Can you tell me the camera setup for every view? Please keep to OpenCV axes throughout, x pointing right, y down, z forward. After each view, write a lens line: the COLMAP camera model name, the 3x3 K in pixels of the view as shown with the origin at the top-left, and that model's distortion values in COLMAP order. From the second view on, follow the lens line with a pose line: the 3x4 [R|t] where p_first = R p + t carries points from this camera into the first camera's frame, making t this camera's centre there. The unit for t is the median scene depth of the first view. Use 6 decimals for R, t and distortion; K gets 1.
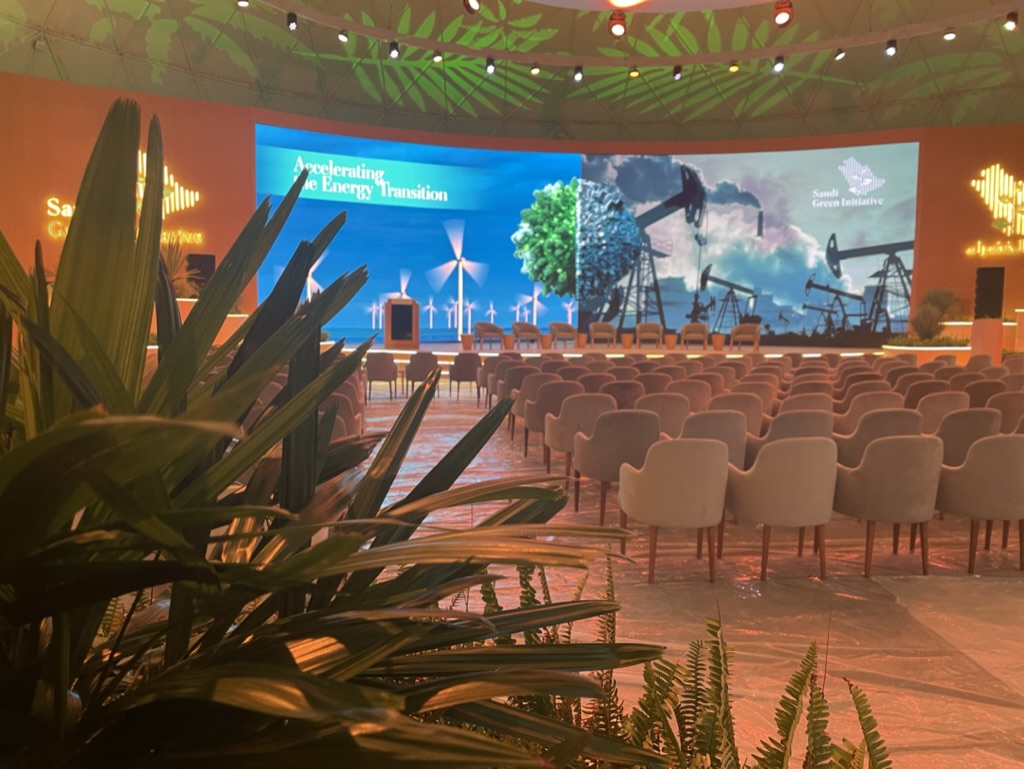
lens RADIAL K [[775.4, 0, 512.0], [0, 775.4, 384.5], [0, 0, 1]] dist [0.057544, -0.072716]
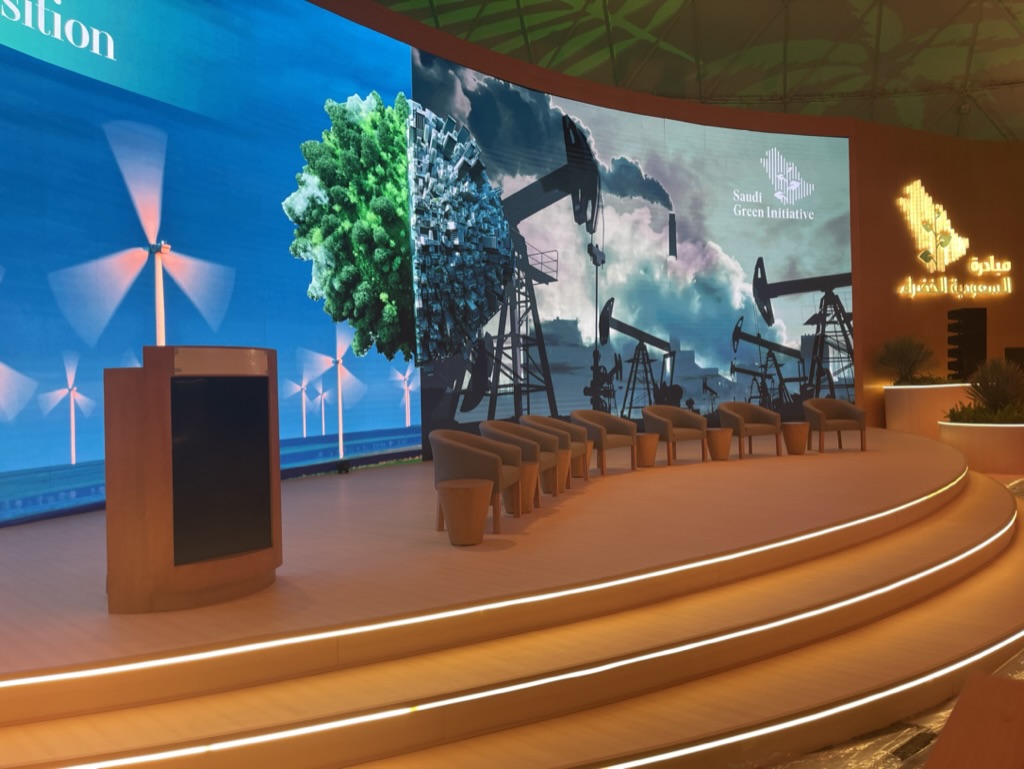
lens RADIAL K [[775.4, 0, 512.0], [0, 775.4, 384.5], [0, 0, 1]] dist [0.057544, -0.072716]
pose [[0.723550, -0.029600, 0.689637, -0.188395], [0.108339, 0.991568, -0.071107, -0.060319], [-0.681717, 0.126163, 0.720656, 0.652231]]
